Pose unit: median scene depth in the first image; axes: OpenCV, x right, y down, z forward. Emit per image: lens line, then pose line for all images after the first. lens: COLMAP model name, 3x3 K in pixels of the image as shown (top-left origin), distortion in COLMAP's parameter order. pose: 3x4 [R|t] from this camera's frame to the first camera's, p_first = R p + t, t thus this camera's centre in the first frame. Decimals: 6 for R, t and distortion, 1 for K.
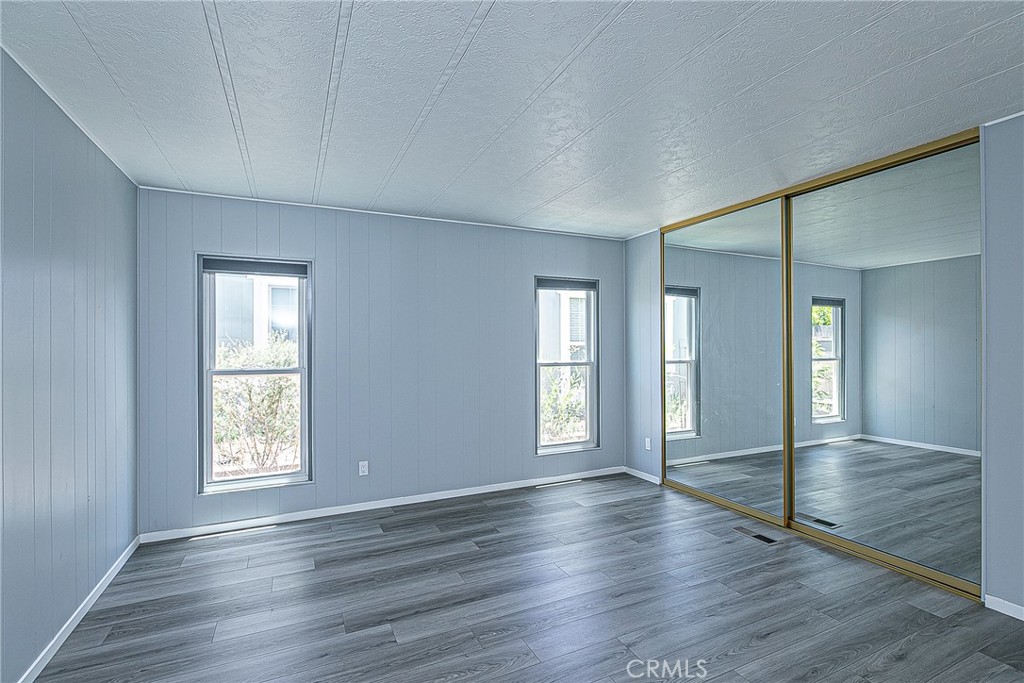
lens RADIAL K [[486.9, 0, 512.0], [0, 486.9, 344.9], [0, 0, 1]] dist [-0.000547, -0.000236]
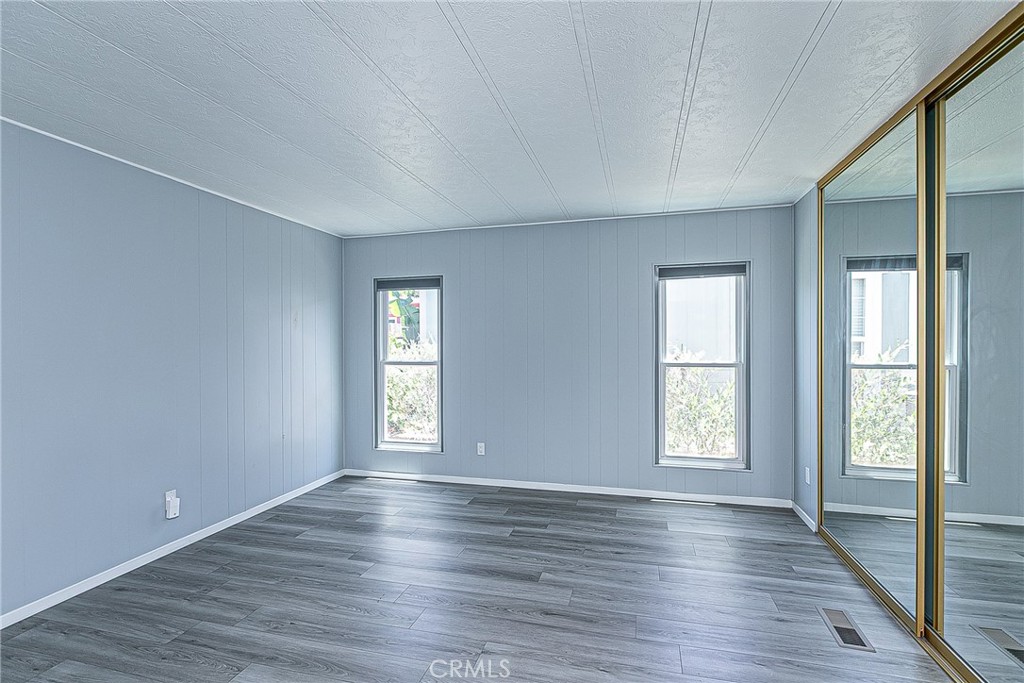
lens RADIAL K [[486.9, 0, 512.0], [0, 486.9, 344.9], [0, 0, 1]] dist [-0.000547, -0.000236]
pose [[0.753996, 0.002635, -0.656874, 0.537325], [0.002000, 0.999978, 0.006307, -0.002200], [0.656876, -0.006069, 0.753974, 0.179723]]
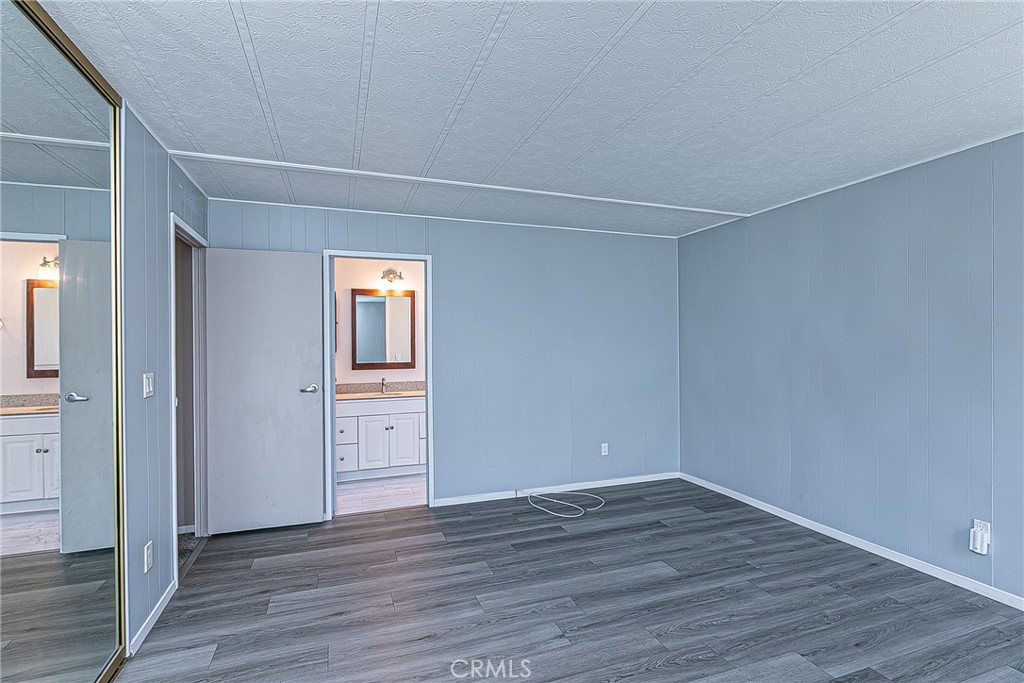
lens RADIAL K [[486.9, 0, 512.0], [0, 486.9, 344.9], [0, 0, 1]] dist [-0.000547, -0.000236]
pose [[-0.995037, 0.007264, 0.099243, 0.141597], [0.008220, 0.999924, 0.009229, -0.013155], [-0.099168, 0.009999, -0.995020, 1.198223]]
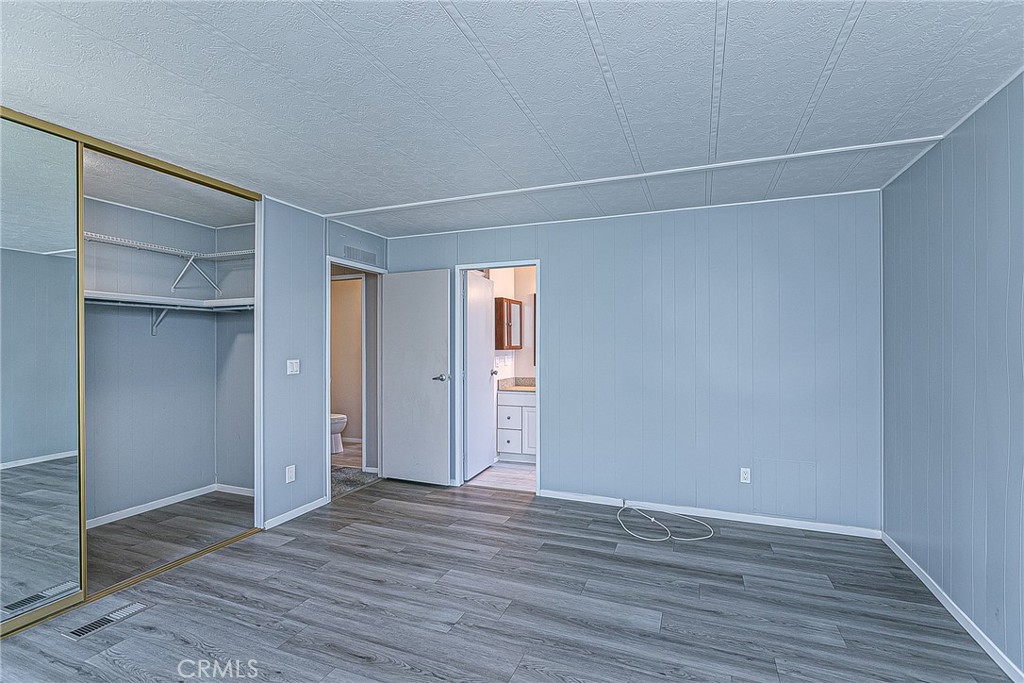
lens RADIAL K [[476.0, 0, 512.0], [0, 476.0, 341.5], [0, 0, 1]] dist [-0.004431, -0.000250]
pose [[-0.674443, 0.006843, 0.738296, -0.369026], [0.005060, 0.999976, -0.004646, -0.003676], [-0.738310, 0.000602, -0.674461, 0.942357]]
